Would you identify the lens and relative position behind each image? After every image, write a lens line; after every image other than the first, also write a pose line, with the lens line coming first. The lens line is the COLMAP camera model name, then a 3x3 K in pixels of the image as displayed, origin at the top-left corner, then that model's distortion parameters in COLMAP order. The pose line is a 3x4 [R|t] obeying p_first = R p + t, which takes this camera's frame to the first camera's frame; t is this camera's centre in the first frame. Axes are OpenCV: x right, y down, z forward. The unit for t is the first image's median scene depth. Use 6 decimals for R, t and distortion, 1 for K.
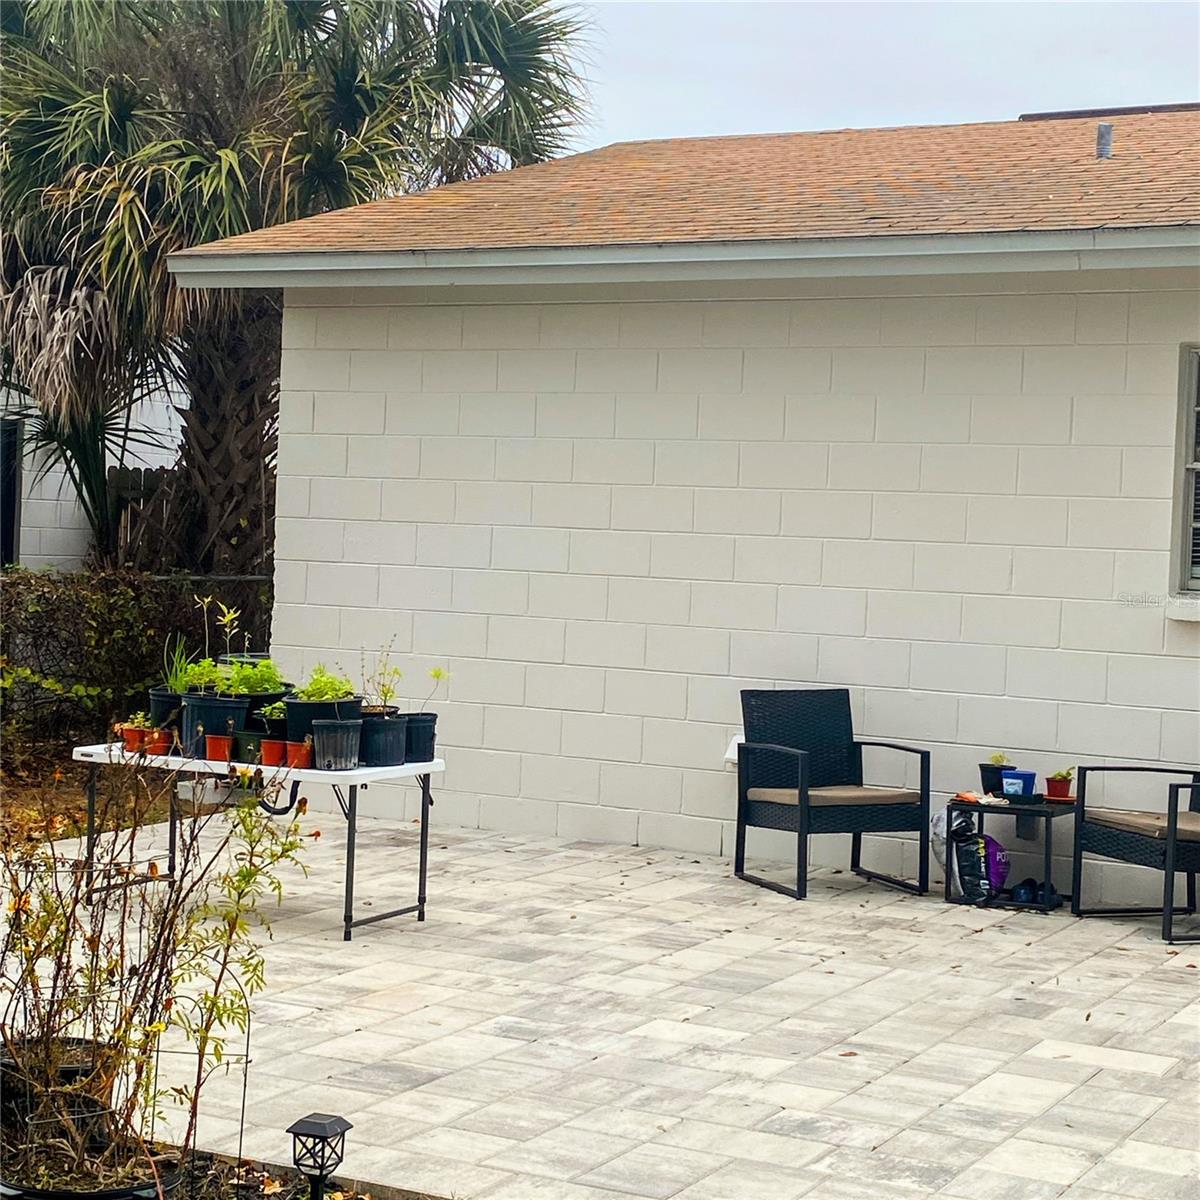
lens RADIAL K [[2193.9, 0, 597.5], [0, 2193.9, 600.1], [0, 0, 1]] dist [0.190009, 0.000000]
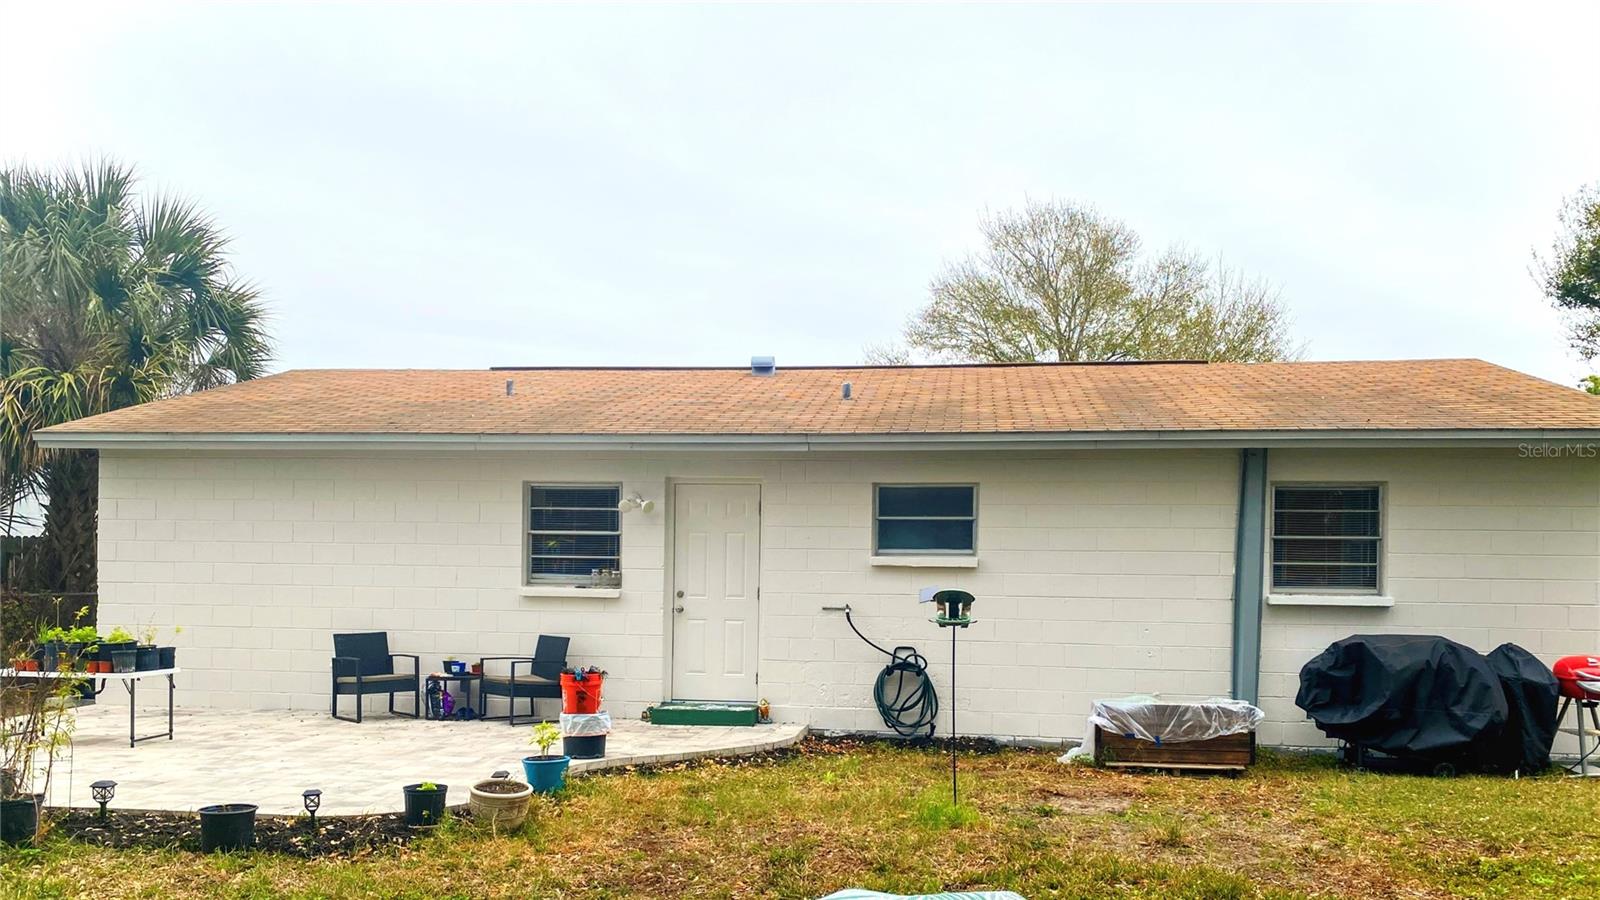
lens RADIAL K [[1273.3, 0, 791.9], [0, 1273.3, 590.0], [0, 0, 1]] dist [0.030551, -0.003208]
pose [[0.944191, -0.029117, 0.328109, 0.080538], [0.032307, 0.999469, -0.004274, 0.017218], [-0.327810, 0.014636, 0.944630, -0.379853]]
